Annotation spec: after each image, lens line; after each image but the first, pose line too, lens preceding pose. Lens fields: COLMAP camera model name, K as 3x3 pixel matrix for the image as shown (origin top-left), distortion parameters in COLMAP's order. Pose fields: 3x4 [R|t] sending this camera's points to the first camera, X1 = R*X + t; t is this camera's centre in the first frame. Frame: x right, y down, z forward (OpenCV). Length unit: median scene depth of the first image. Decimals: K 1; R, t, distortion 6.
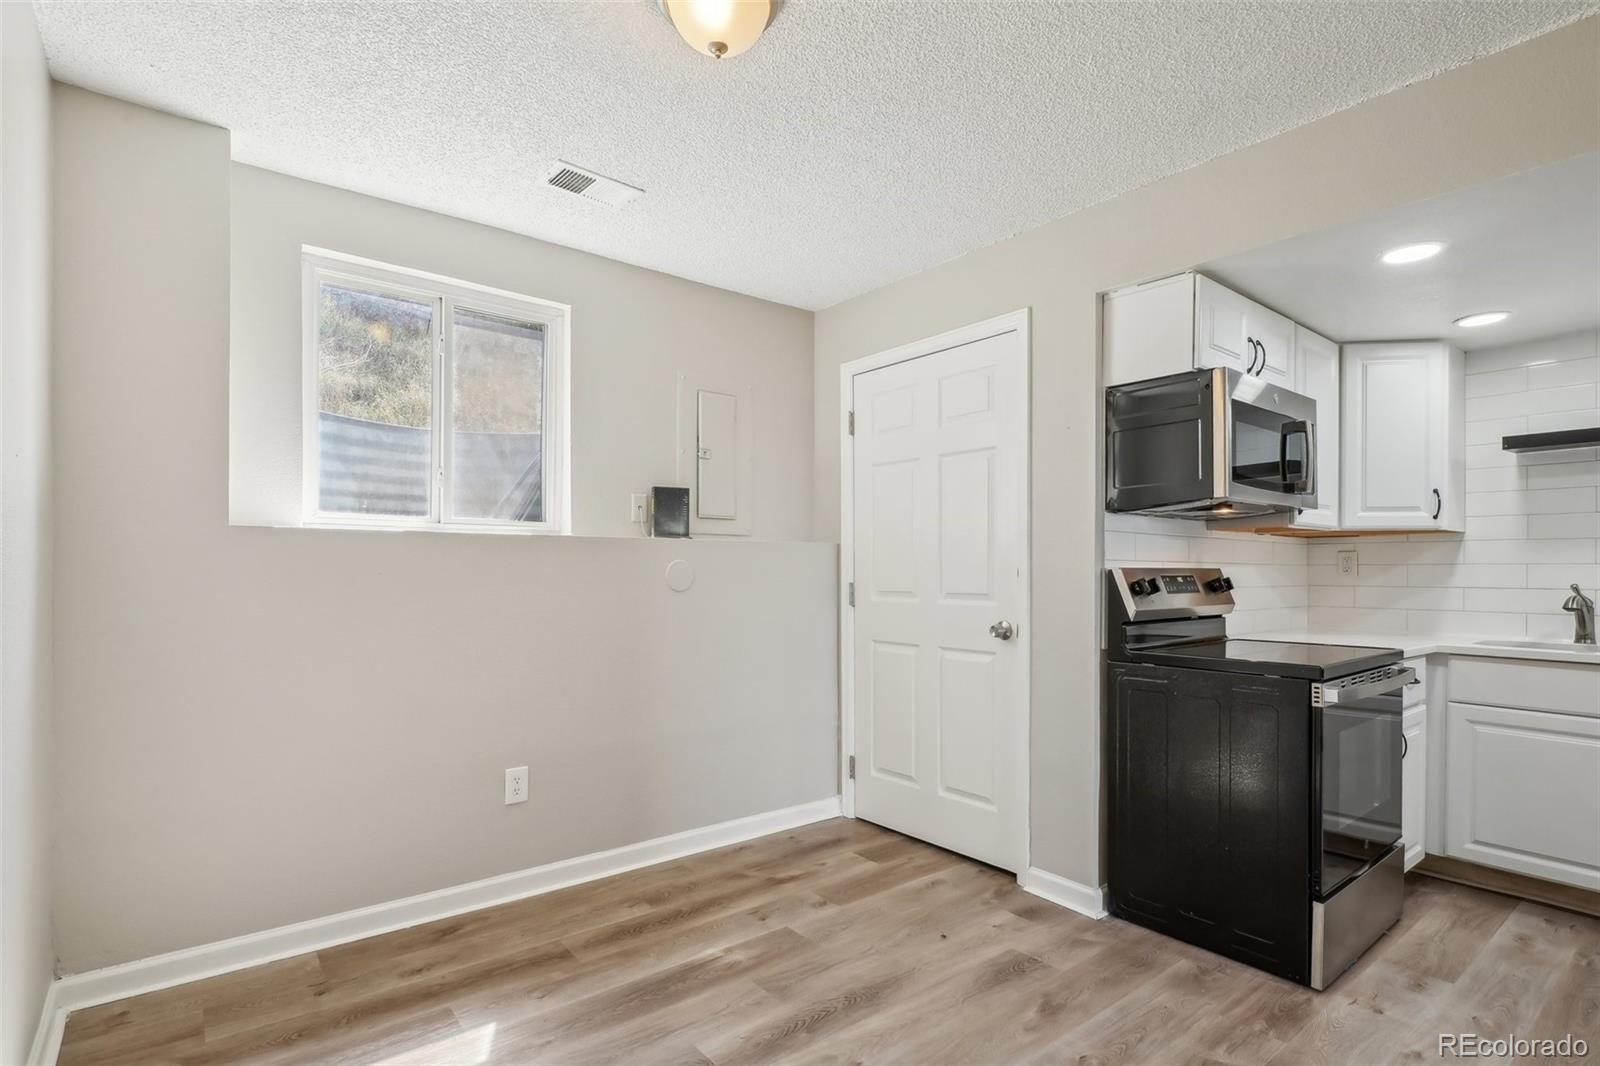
lens RADIAL K [[783.8, 0, 799.9], [0, 783.8, 571.1], [0, 0, 1]] dist [-0.004836, -0.000124]
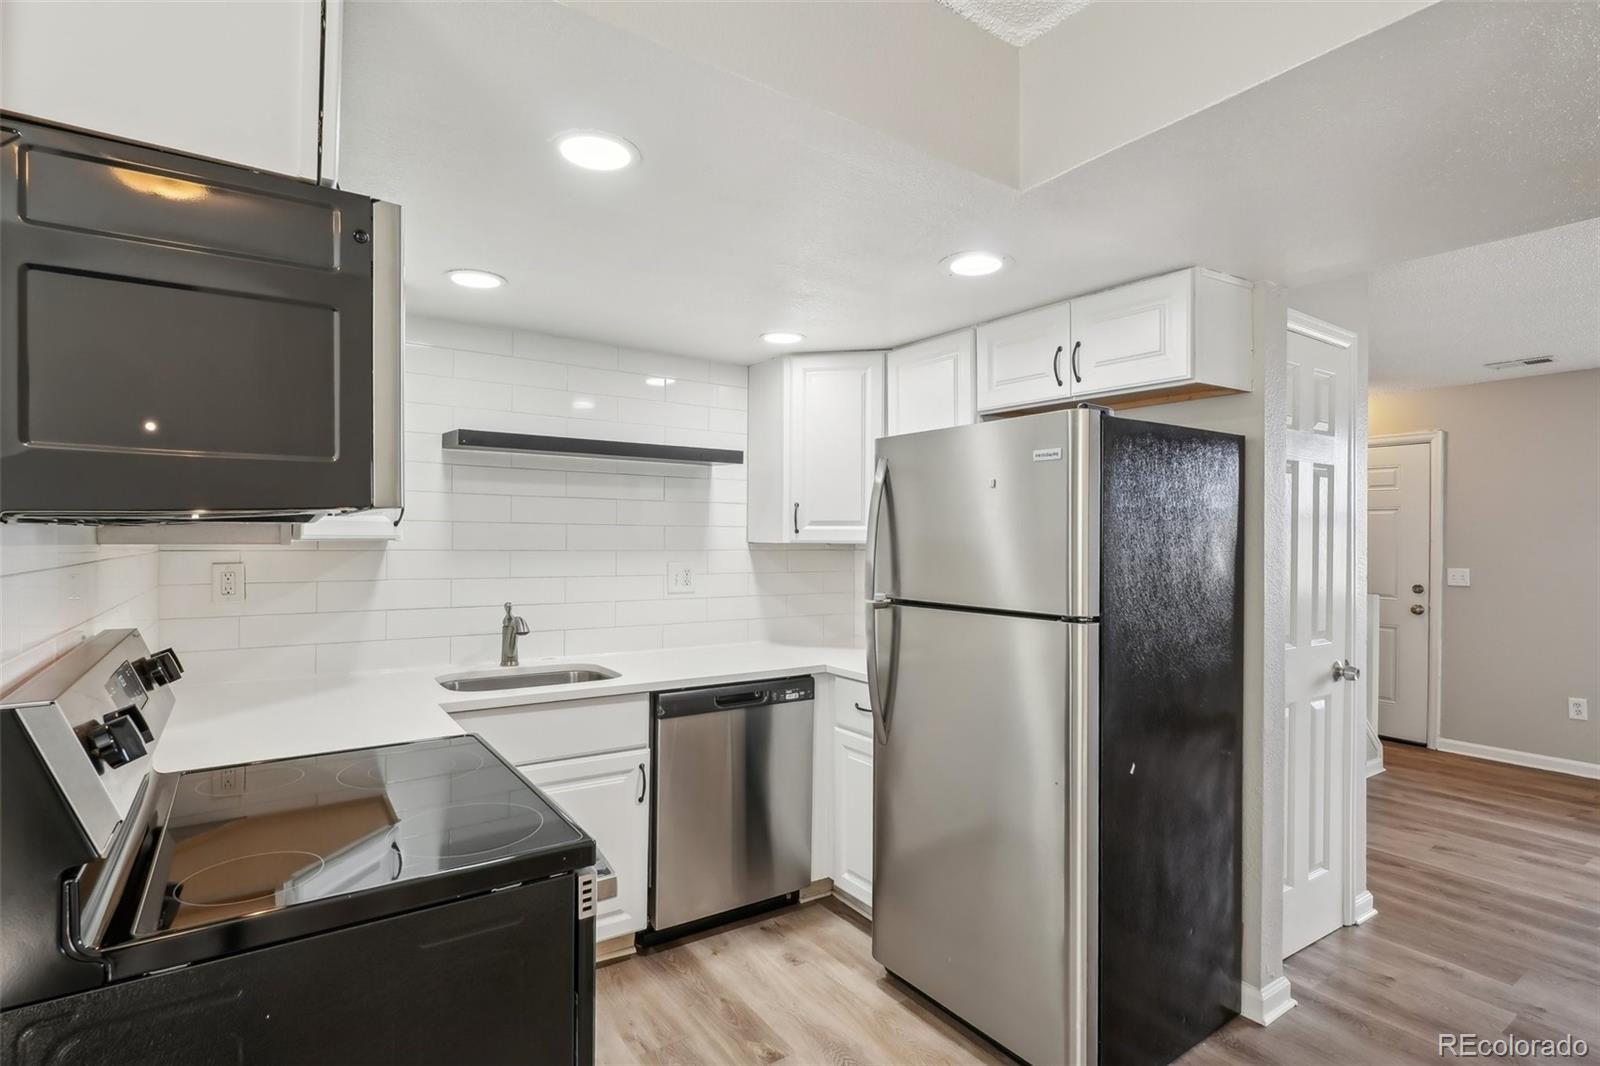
lens RADIAL K [[792.2, 0, 800.9], [0, 792.2, 537.0], [0, 0, 1]] dist [-0.000301, 0.000299]
pose [[0.067579, -0.002477, 0.997711, 0.102255], [-0.005817, 0.999979, 0.002876, -0.067704], [-0.997697, -0.005998, 0.067563, 0.629446]]
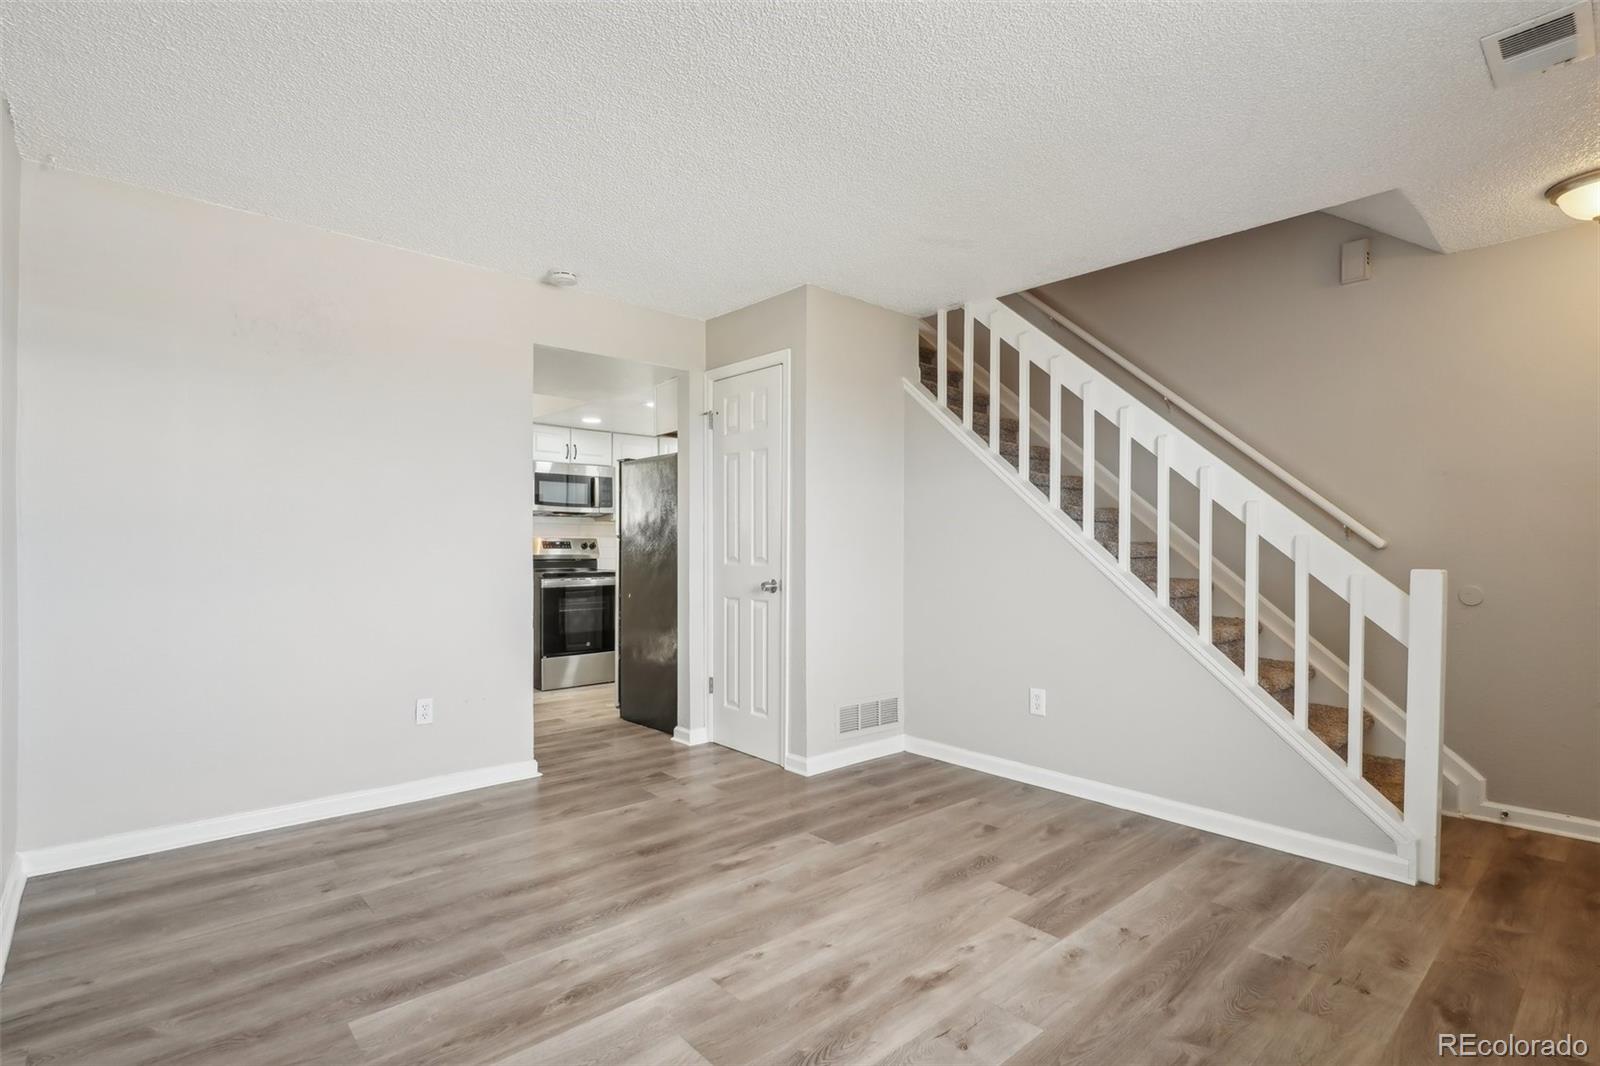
lens RADIAL K [[771.7, 0, 799.8], [0, 771.7, 538.0], [0, 0, 1]] dist [-0.001050, -0.000239]
pose [[0.997879, 0.001069, 0.065093, 1.018030], [-0.000409, 0.999948, -0.010153, 0.020010], [-0.065100, 0.010104, 0.997828, -1.235338]]
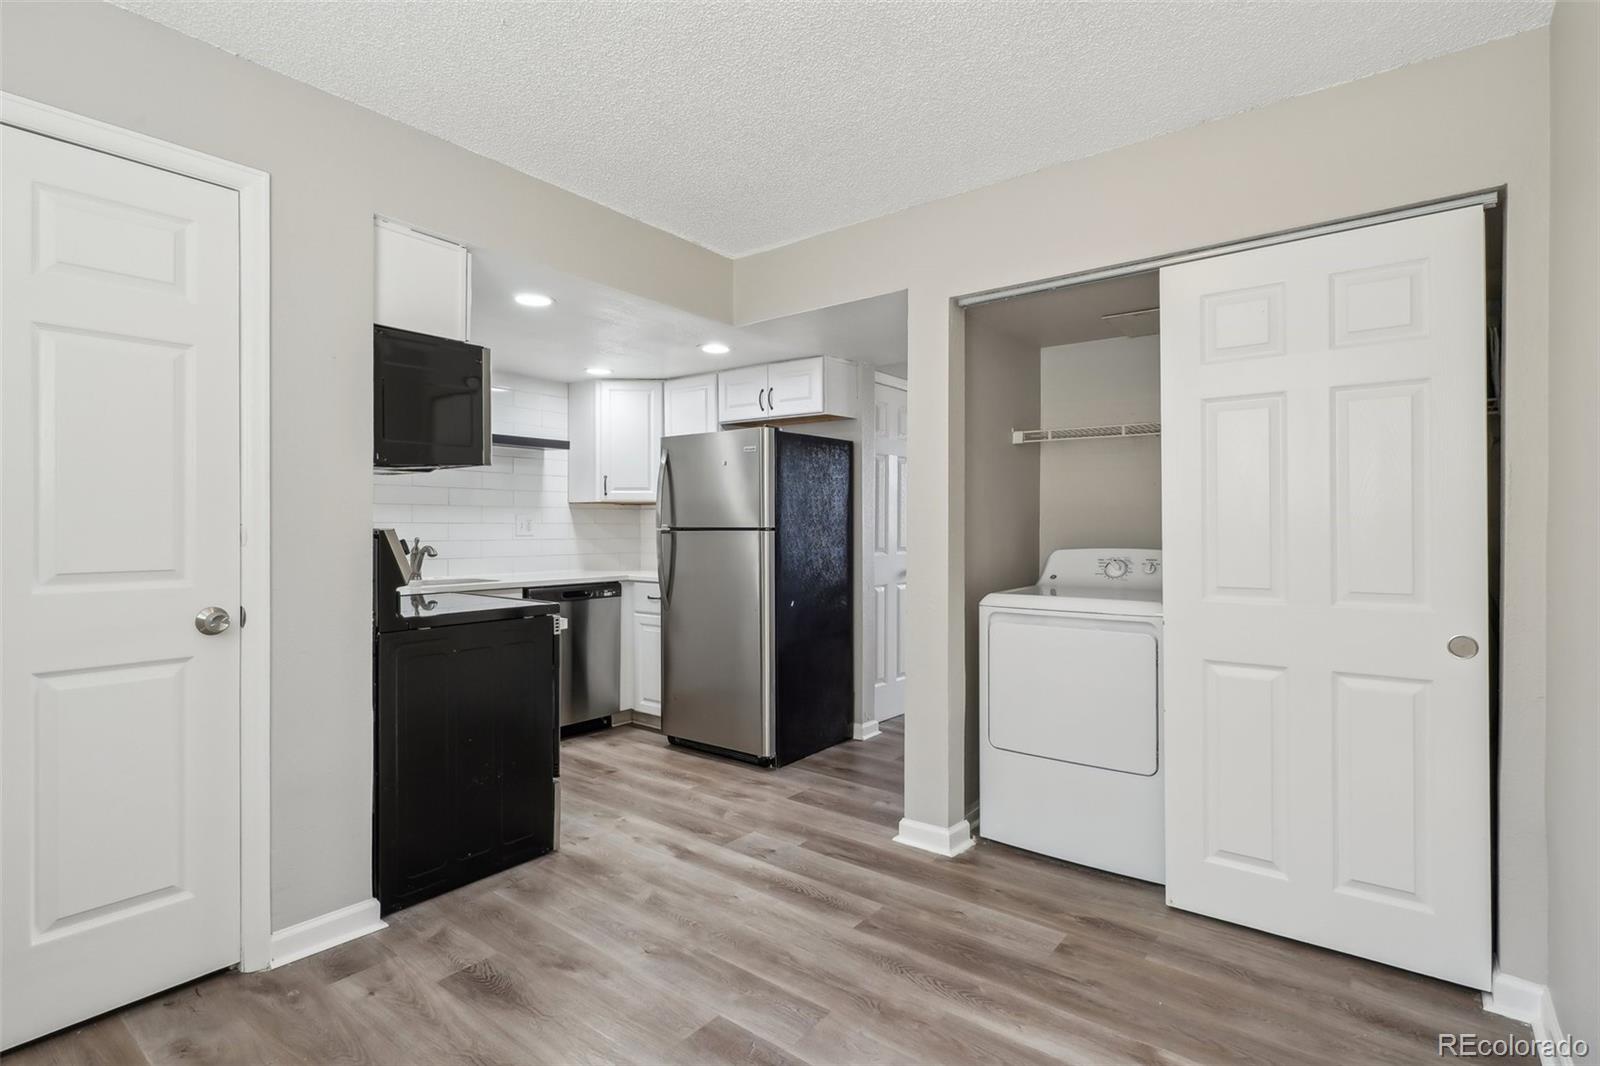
lens RADIAL K [[784.1, 0, 799.1], [0, 784.1, 522.7], [0, 0, 1]] dist [-0.004211, -0.000731]
pose [[-0.233674, -0.000495, 0.972315, -0.546325], [0.000360, 1.000000, 0.000596, -0.010663], [-0.972315, 0.000489, -0.233673, 0.700522]]
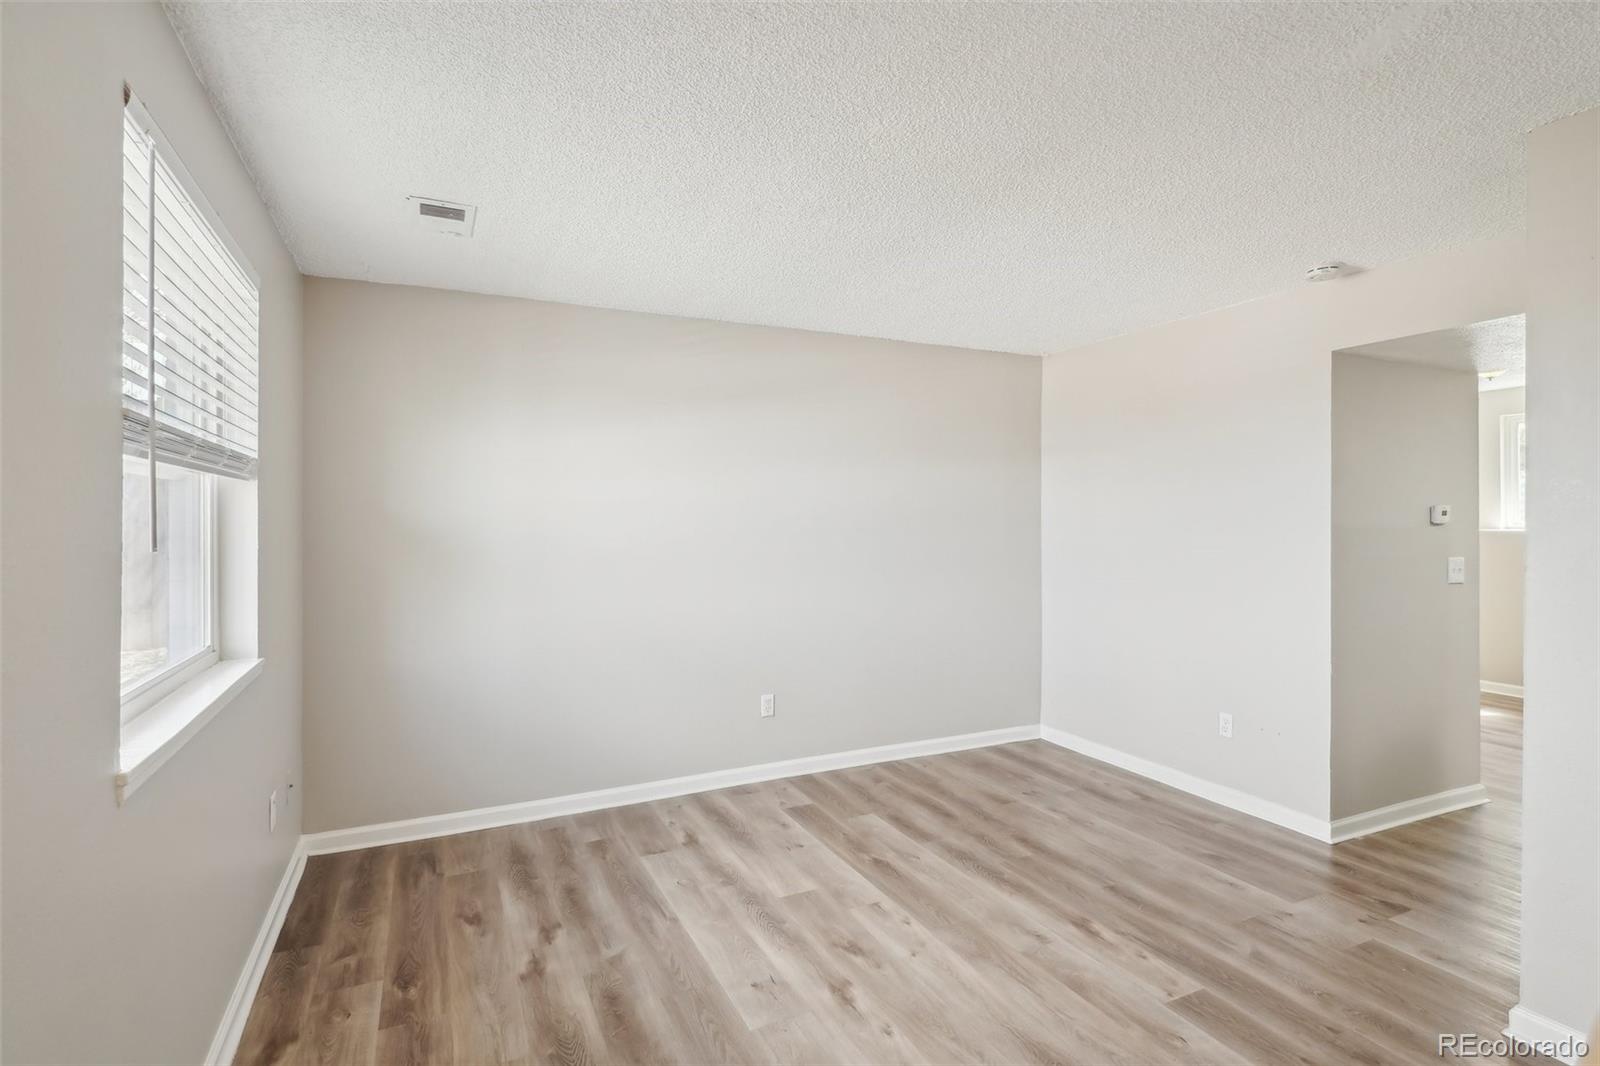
lens RADIAL K [[784.1, 0, 799.1], [0, 784.1, 522.7], [0, 0, 1]] dist [-0.004211, -0.000731]
pose [[-0.220728, -0.000308, -0.975335, 1.915217], [-0.000411, 1.000000, -0.000223, -0.059401], [0.975335, 0.000352, -0.220728, -0.454958]]
